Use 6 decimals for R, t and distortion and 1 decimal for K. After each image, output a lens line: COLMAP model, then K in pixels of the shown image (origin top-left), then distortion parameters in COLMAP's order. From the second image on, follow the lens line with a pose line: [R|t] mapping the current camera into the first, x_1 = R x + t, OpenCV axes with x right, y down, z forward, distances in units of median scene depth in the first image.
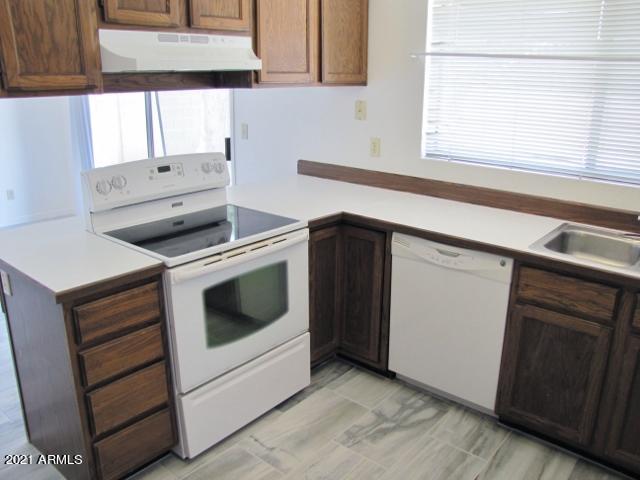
lens RADIAL K [[535.6, 0, 322.6], [0, 535.6, 237.4], [0, 0, 1]] dist [-0.142128, 0.062451]
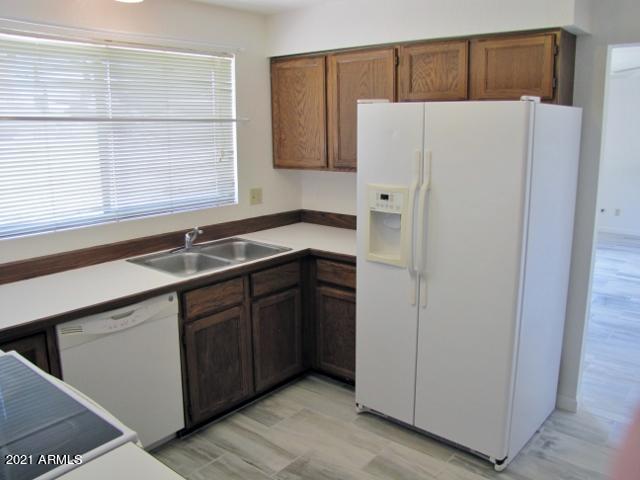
lens RADIAL K [[535.6, 0, 322.6], [0, 535.6, 239.8], [0, 0, 1]] dist [-0.142128, 0.062451]
pose [[-0.043508, -0.212942, 0.976096, -0.768966], [0.286923, 0.933198, 0.216373, -0.225335], [-0.956965, 0.289478, 0.020496, 0.628677]]
